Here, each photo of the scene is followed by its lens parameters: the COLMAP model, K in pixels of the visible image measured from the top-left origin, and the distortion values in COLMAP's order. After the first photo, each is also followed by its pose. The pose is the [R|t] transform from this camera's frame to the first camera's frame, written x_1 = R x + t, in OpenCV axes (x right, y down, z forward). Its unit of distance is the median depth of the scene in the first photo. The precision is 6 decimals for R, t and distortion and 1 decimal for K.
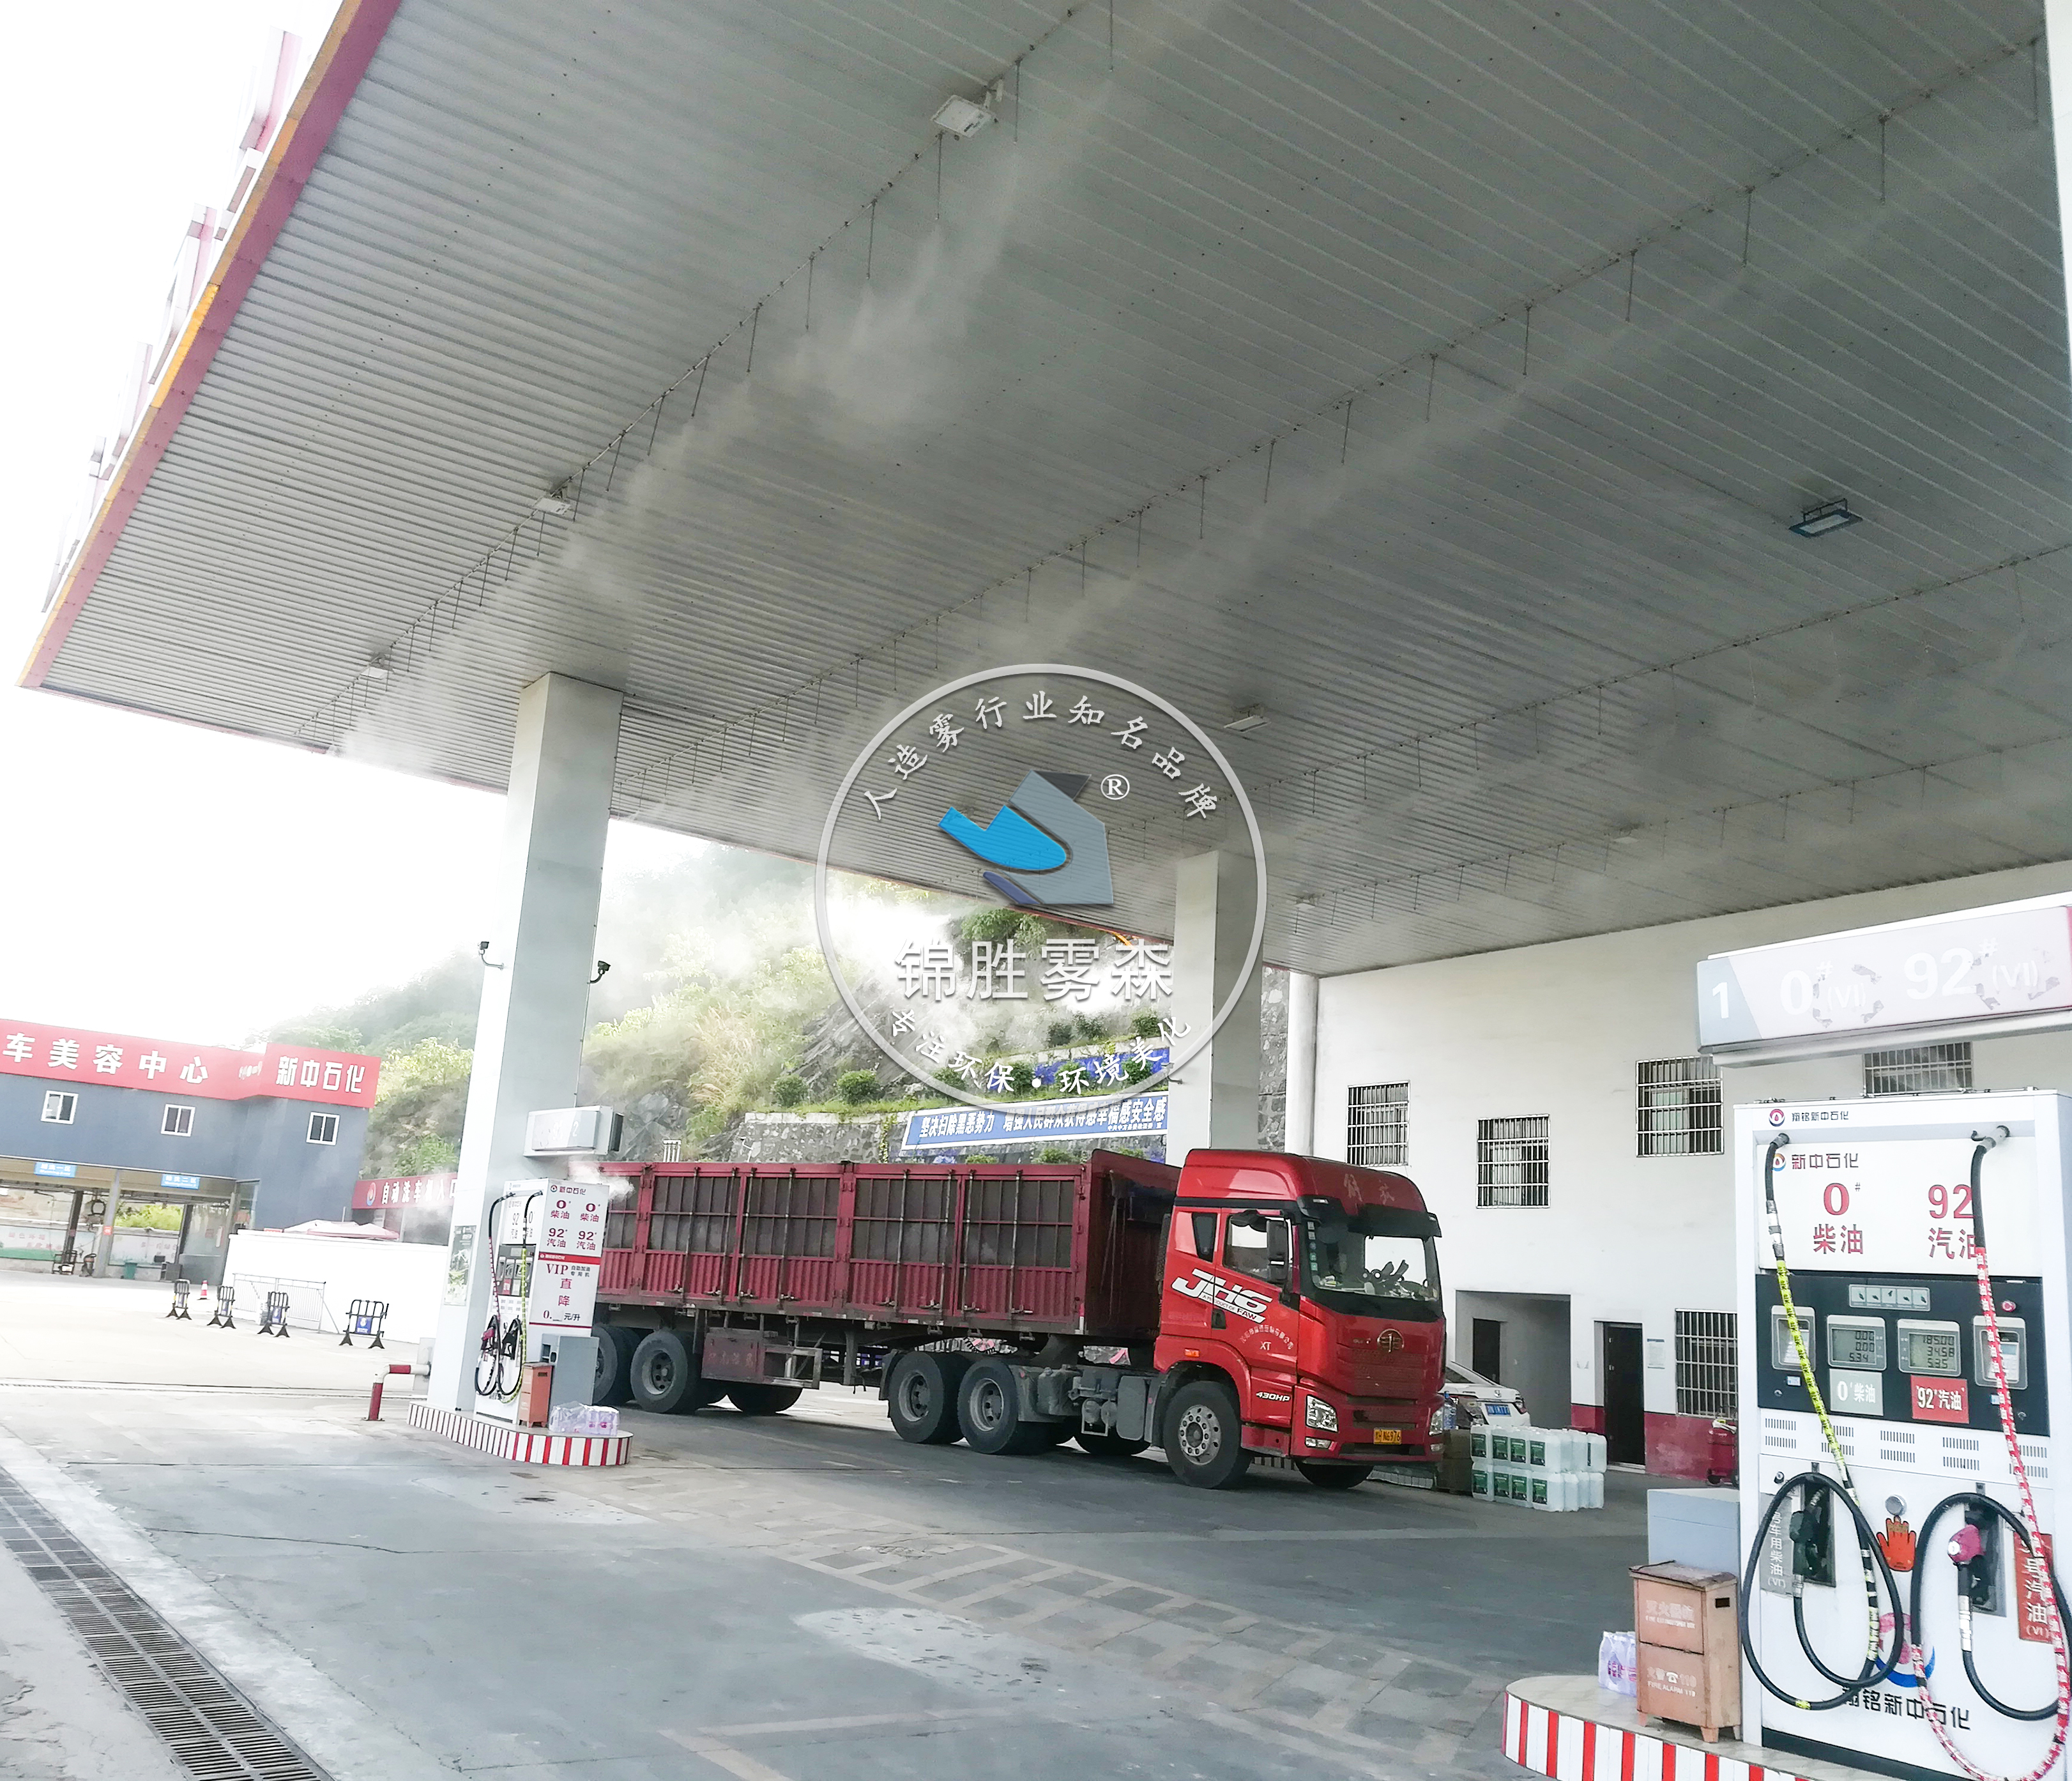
lens RADIAL K [[1783.7, 0, 971.2], [0, 1783.7, 923.0], [0, 0, 1]] dist [0.012587, -0.058131]
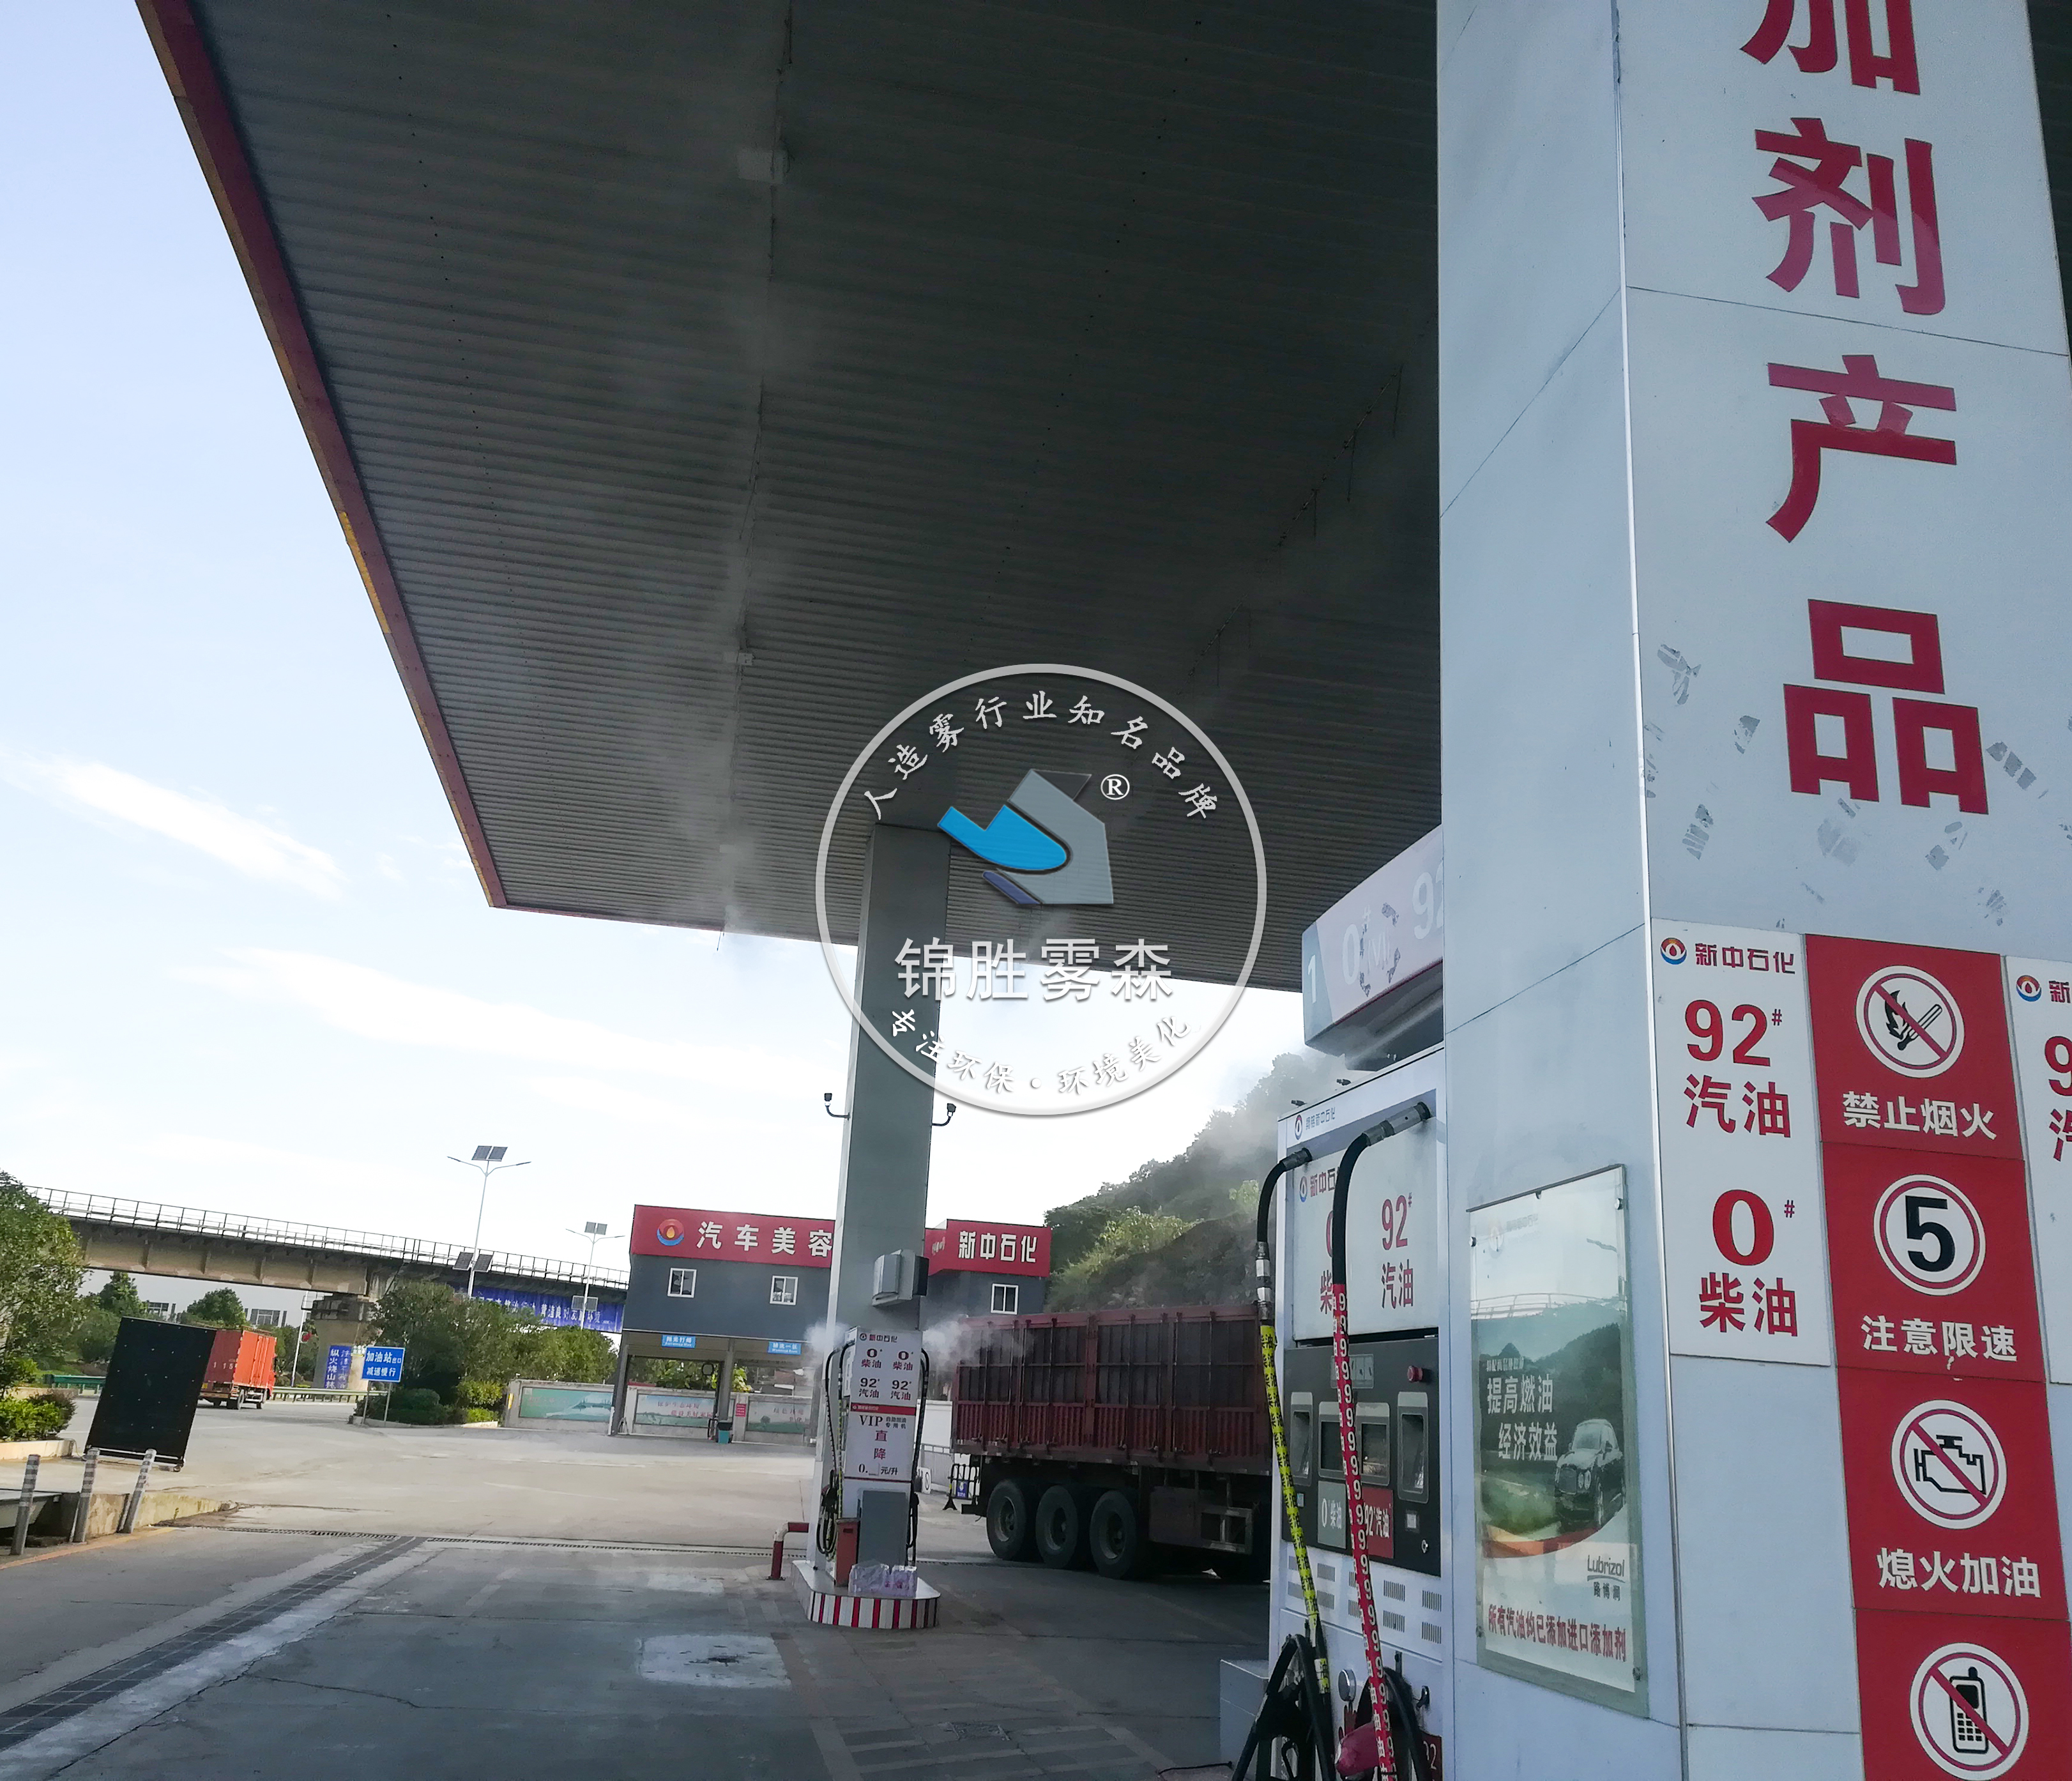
lens RADIAL K [[1783.7, 0, 971.2], [0, 1783.7, 923.0], [0, 0, 1]] dist [0.012587, -0.058131]
pose [[0.911943, -0.124799, -0.390878, 0.188480], [0.089448, 0.990178, -0.107454, 0.028020], [0.400449, 0.063029, 0.914149, 0.092640]]
